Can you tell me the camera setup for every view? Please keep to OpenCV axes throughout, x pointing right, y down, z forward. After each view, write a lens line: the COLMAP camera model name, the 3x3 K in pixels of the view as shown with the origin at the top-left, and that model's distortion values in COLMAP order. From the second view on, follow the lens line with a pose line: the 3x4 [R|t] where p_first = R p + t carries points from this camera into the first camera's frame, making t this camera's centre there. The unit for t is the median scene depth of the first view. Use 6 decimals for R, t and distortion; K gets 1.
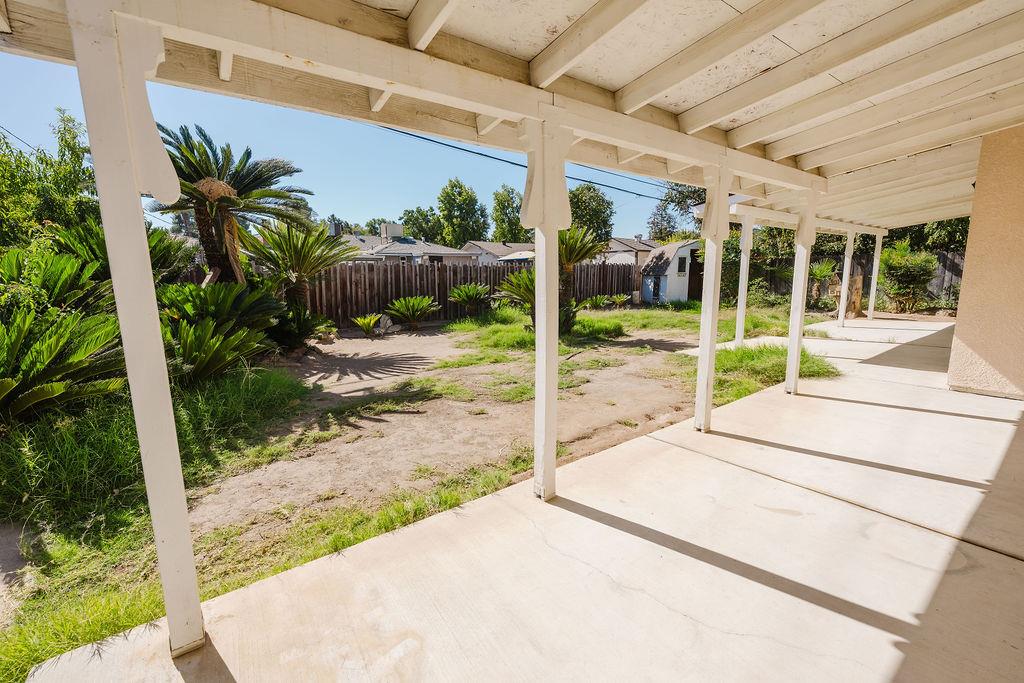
lens RADIAL K [[423.0, 0, 512.0], [0, 423.0, 341.5], [0, 0, 1]] dist [-0.000303, 0.000196]
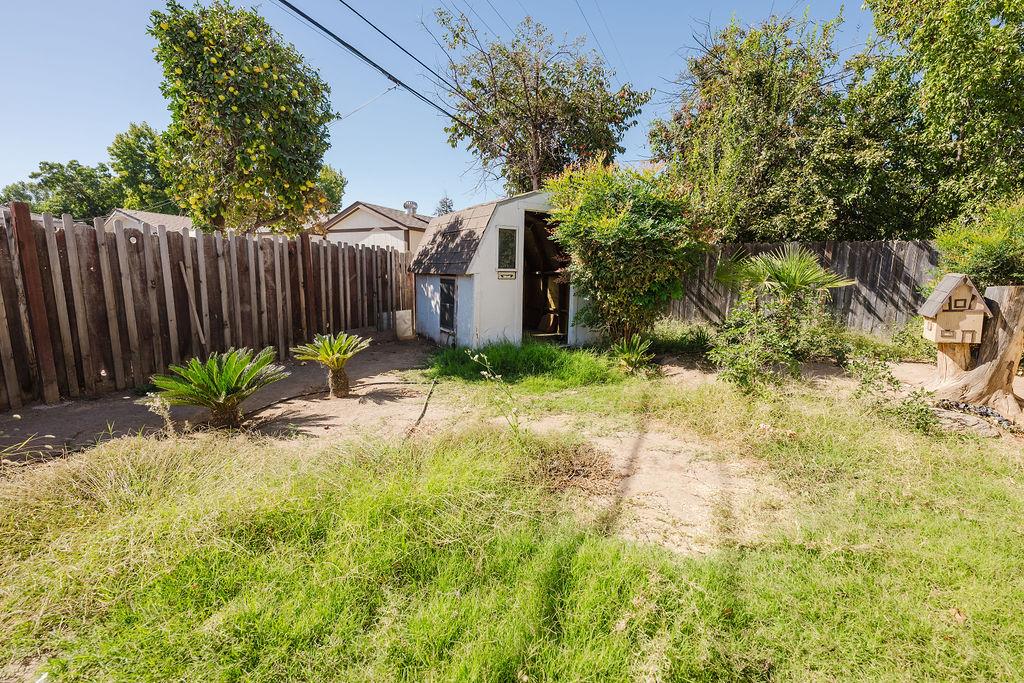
lens RADIAL K [[423.0, 0, 512.0], [0, 423.0, 341.5], [0, 0, 1]] dist [-0.000303, 0.000196]
pose [[0.886377, -0.055241, 0.459656, 0.194116], [0.055439, 0.998376, 0.013078, -0.088351], [-0.459632, 0.013890, 0.888001, 0.570684]]
